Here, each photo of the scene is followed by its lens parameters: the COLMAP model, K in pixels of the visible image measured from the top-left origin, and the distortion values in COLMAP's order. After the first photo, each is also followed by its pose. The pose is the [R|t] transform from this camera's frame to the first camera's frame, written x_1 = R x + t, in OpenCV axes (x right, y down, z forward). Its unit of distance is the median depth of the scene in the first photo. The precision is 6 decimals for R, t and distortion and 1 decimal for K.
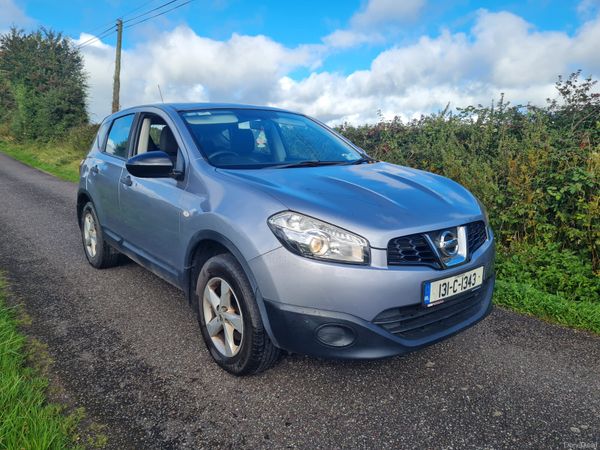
lens RADIAL K [[463.5, 0, 300.0], [0, 463.5, 225.0], [0, 0, 1]] dist [0.035993, -0.007861]
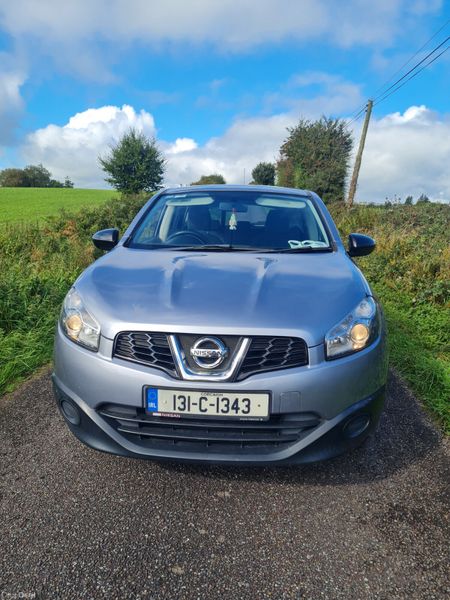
lens RADIAL K [[463.5, 0, 225.0], [0, 463.5, 300.0], [0, 0, 1]] dist [0.035993, -0.007861]
pose [[0.737084, 0.144218, -0.660234, 0.908460], [-0.146775, 0.987807, 0.051912, -0.105831], [0.659670, 0.058642, 0.749264, 0.399607]]
